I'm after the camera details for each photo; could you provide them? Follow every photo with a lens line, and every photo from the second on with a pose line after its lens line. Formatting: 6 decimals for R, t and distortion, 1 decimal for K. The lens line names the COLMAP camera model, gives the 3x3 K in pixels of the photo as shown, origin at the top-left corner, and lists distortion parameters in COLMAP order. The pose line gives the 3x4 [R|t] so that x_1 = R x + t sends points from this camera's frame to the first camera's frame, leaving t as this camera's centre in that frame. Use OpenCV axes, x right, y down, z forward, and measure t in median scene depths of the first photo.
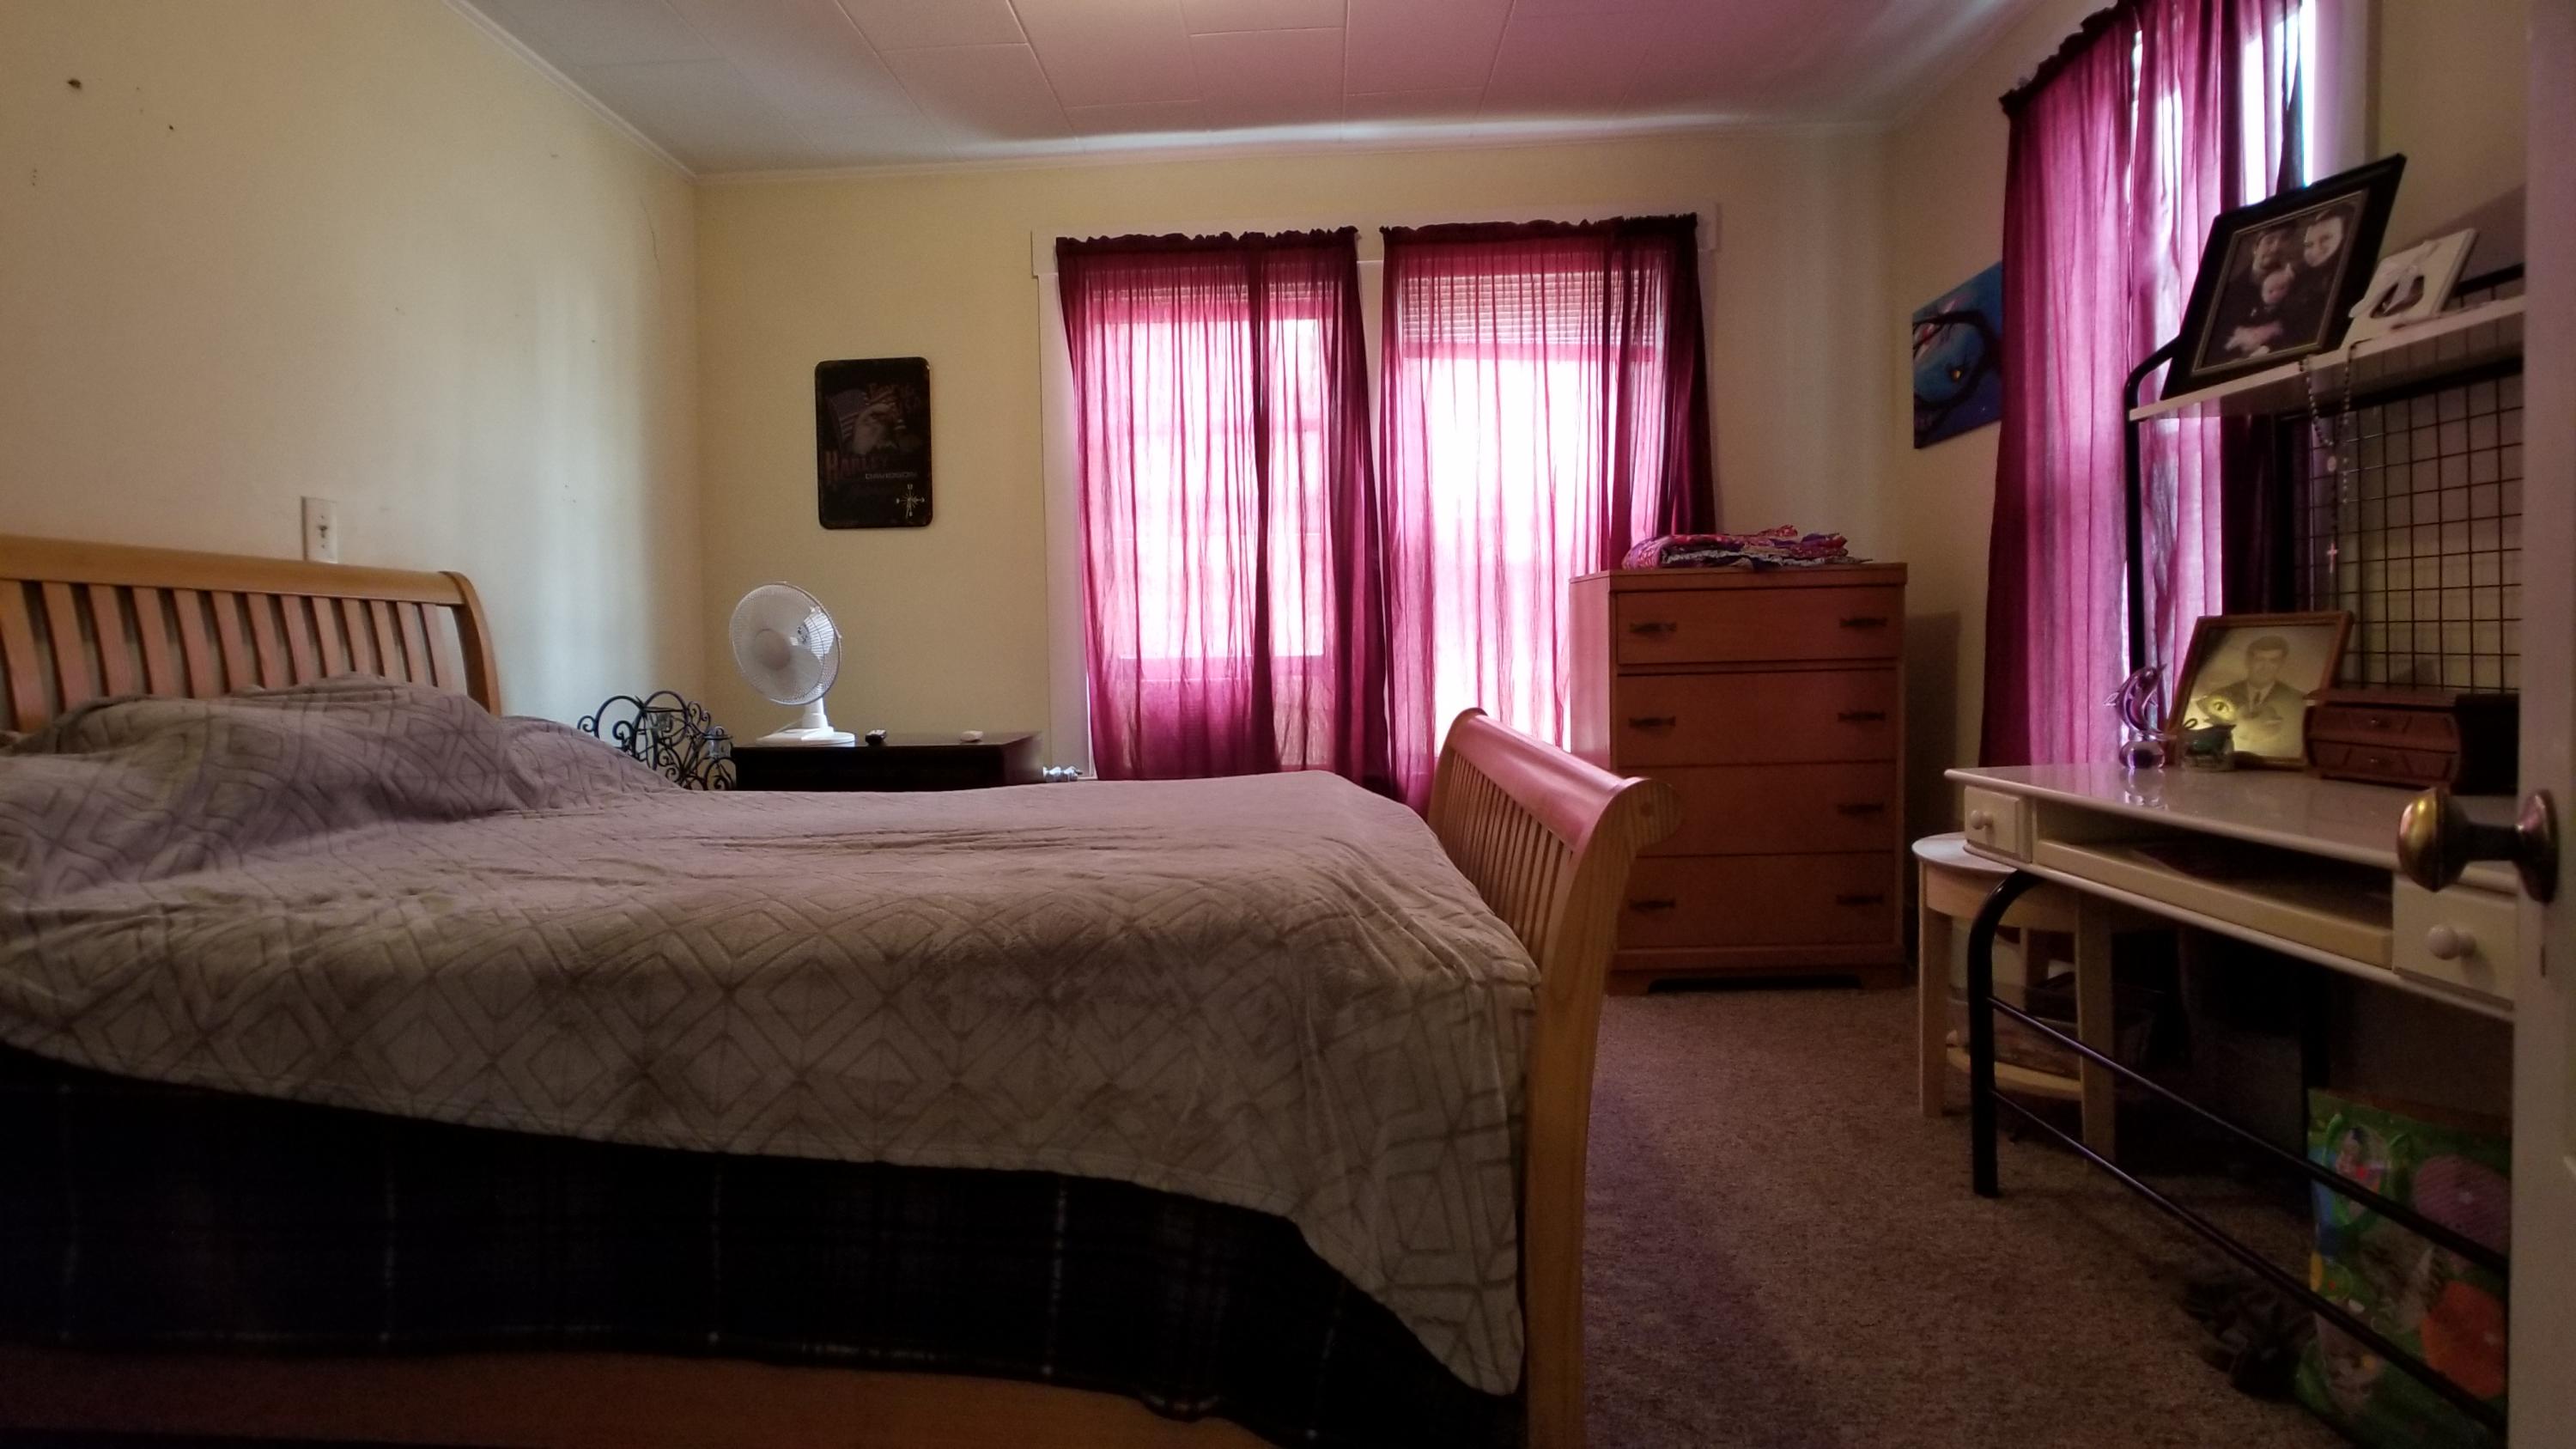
lens RADIAL K [[1318.6, 0, 1238.0], [0, 1318.6, 716.8], [0, 0, 1]] dist [-0.015091, -0.000142]
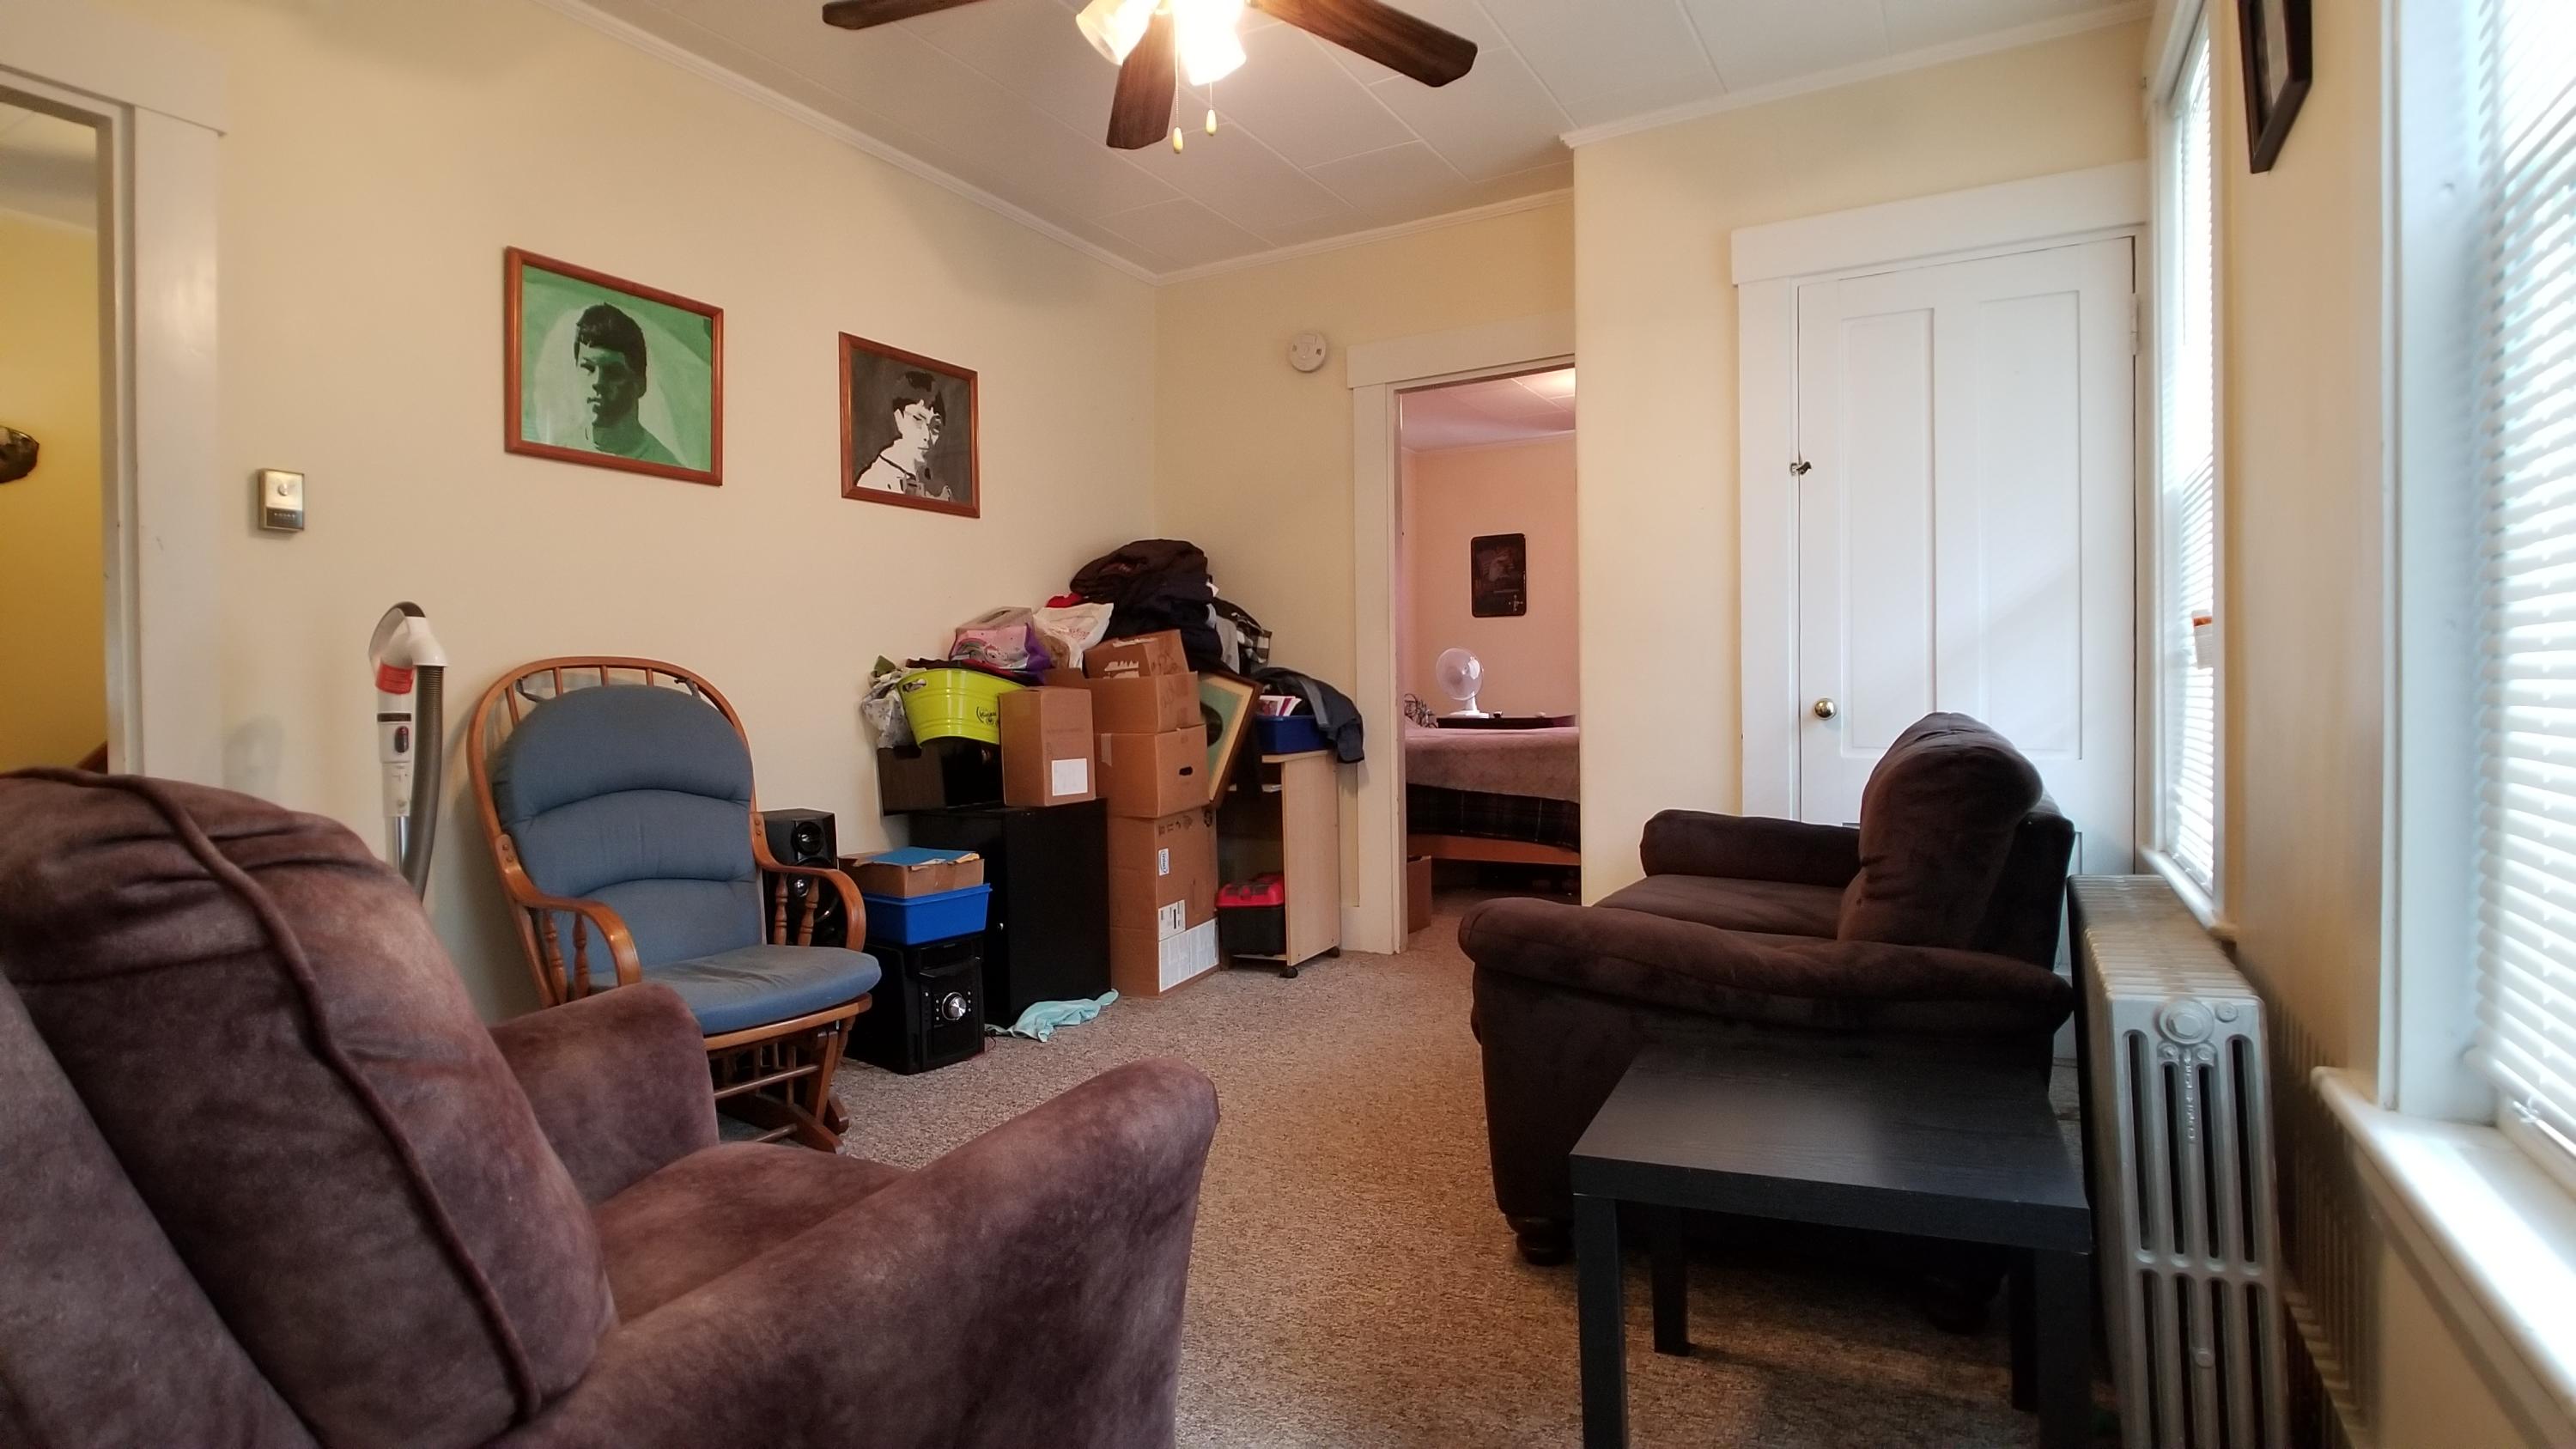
lens RADIAL K [[1318.6, 0, 1238.0], [0, 1318.6, 716.8], [0, 0, 1]] dist [-0.015091, -0.000142]
pose [[0.895991, 0.007890, -0.444002, 0.316680], [-0.017619, 0.999686, -0.017791, 0.065219], [0.443722, 0.023764, 0.895849, -1.175872]]
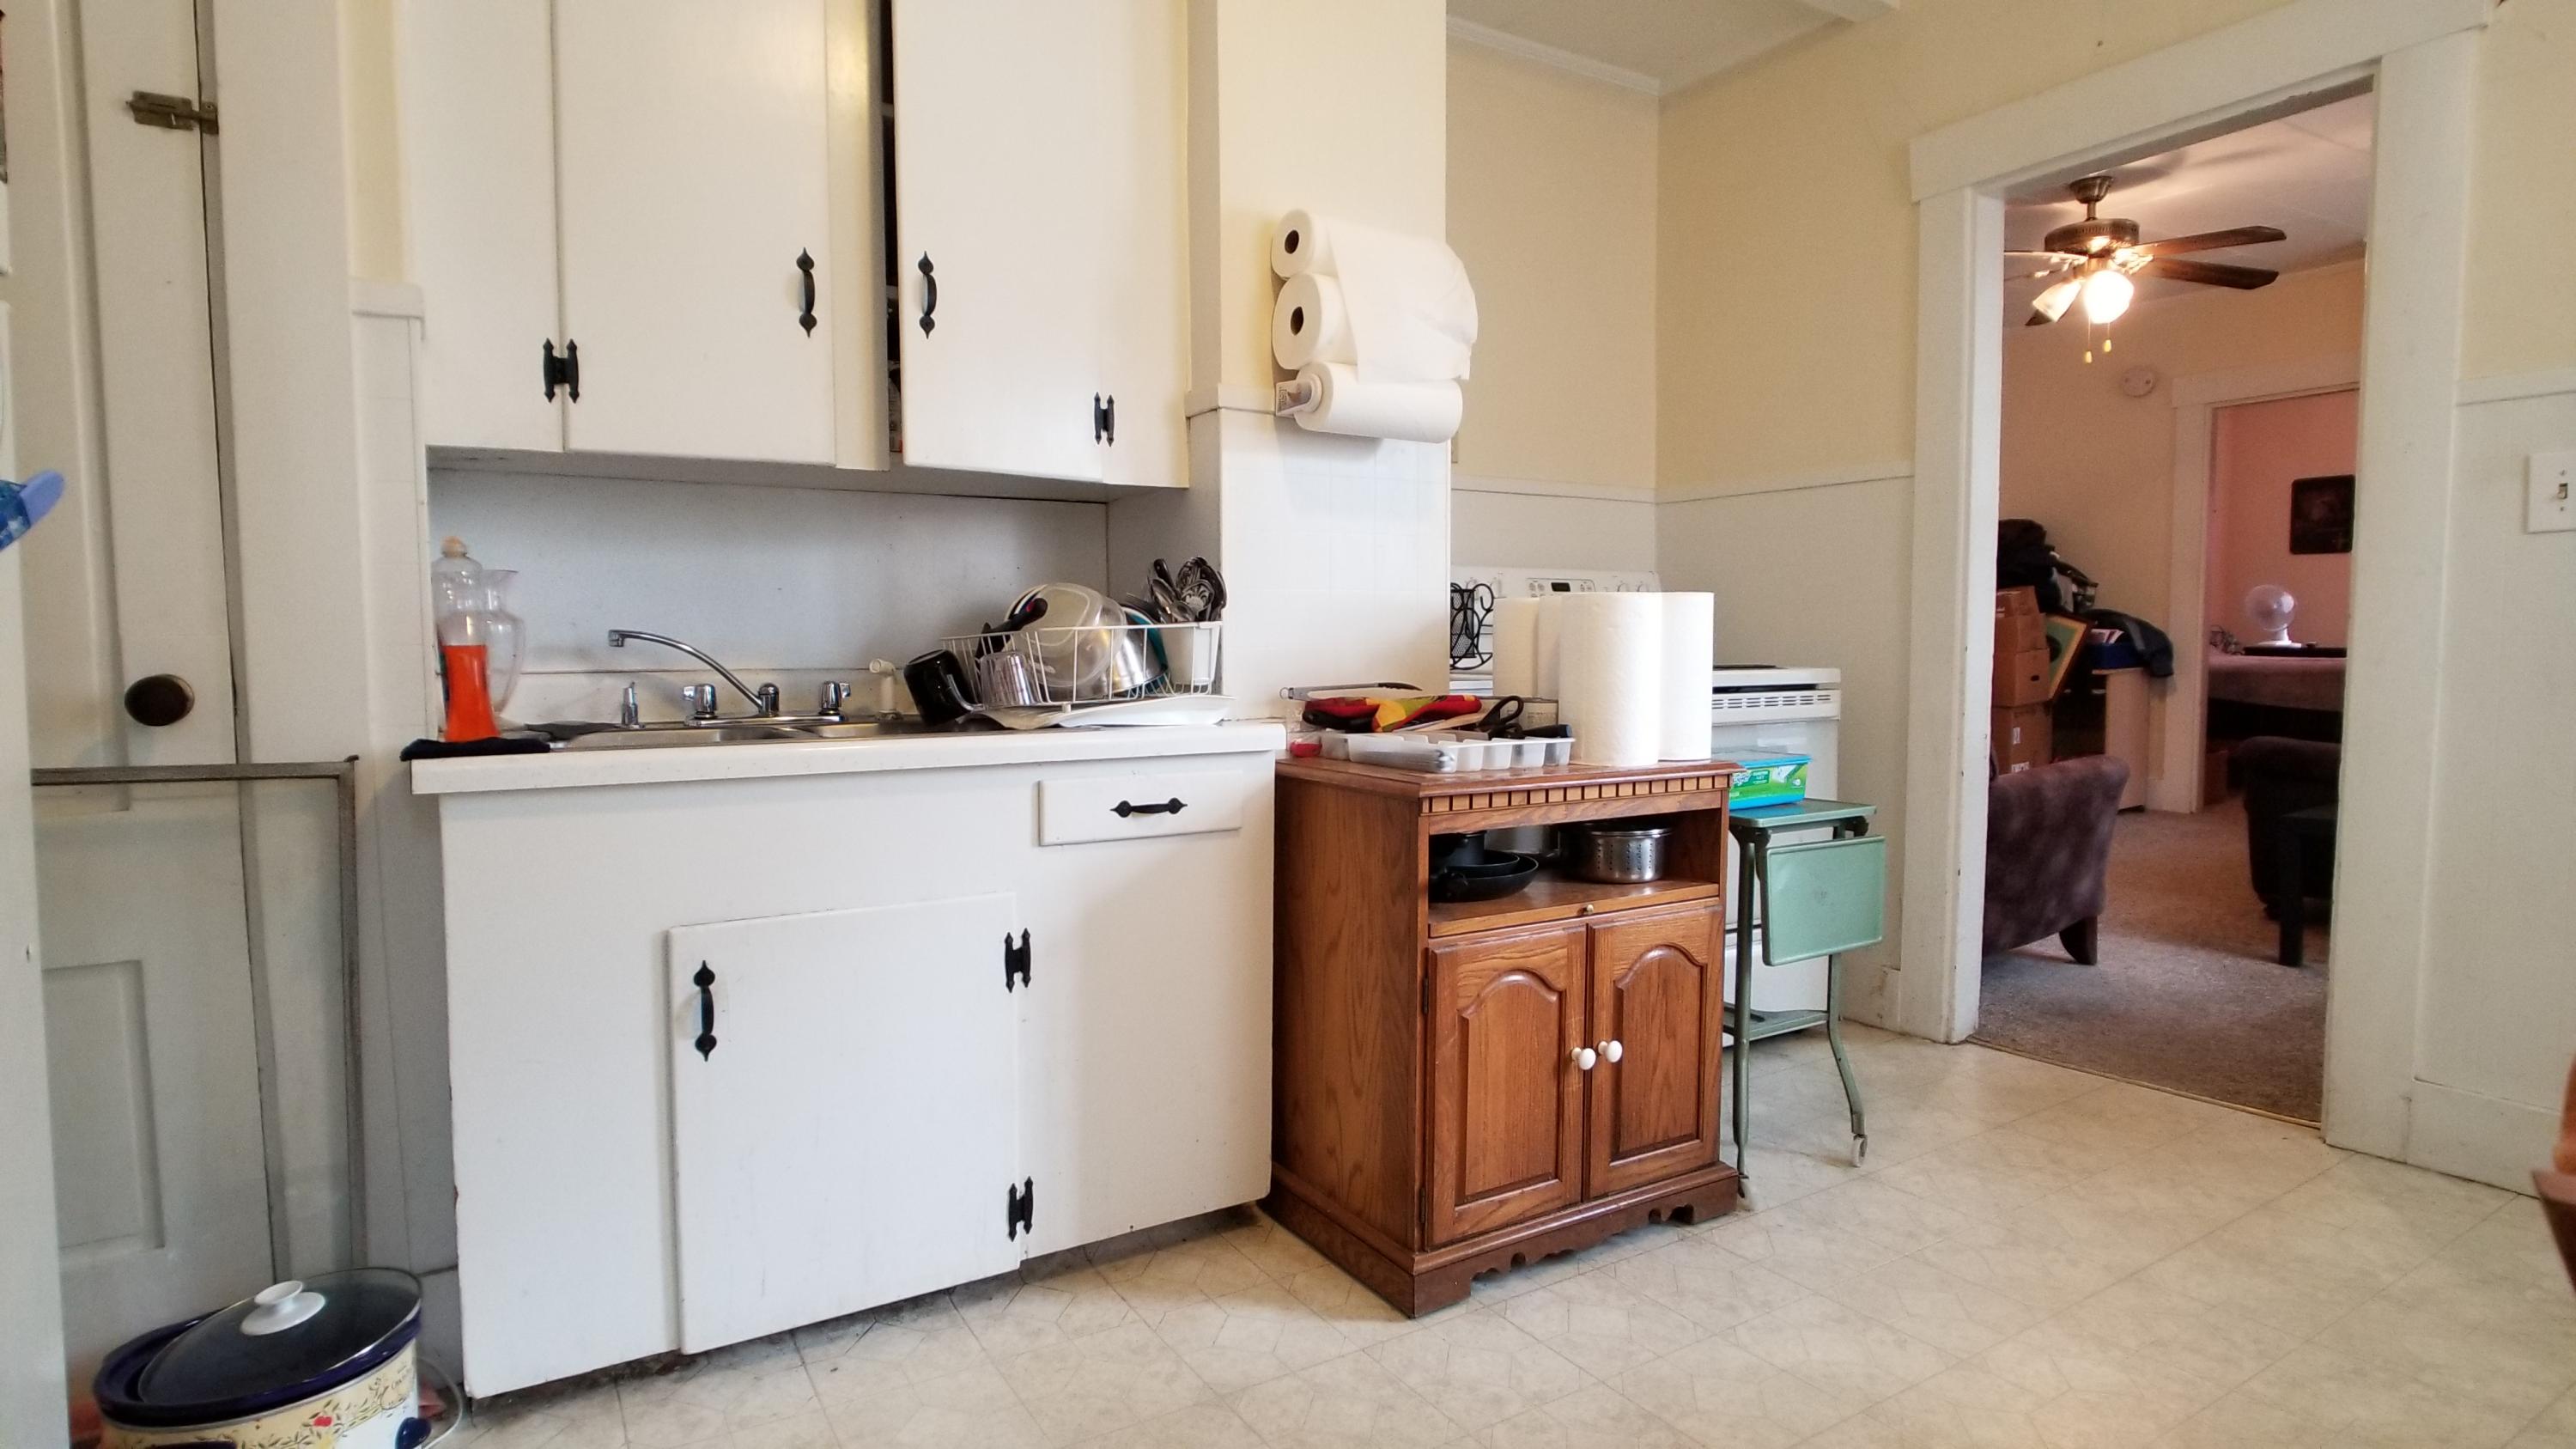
lens RADIAL K [[1318.6, 0, 1238.0], [0, 1318.6, 716.8], [0, 0, 1]] dist [-0.015091, -0.000142]
pose [[0.562786, 0.065681, -0.823989, 0.610642], [-0.034900, 0.997837, 0.055702, 0.083305], [0.825866, -0.002591, 0.563861, -2.019772]]
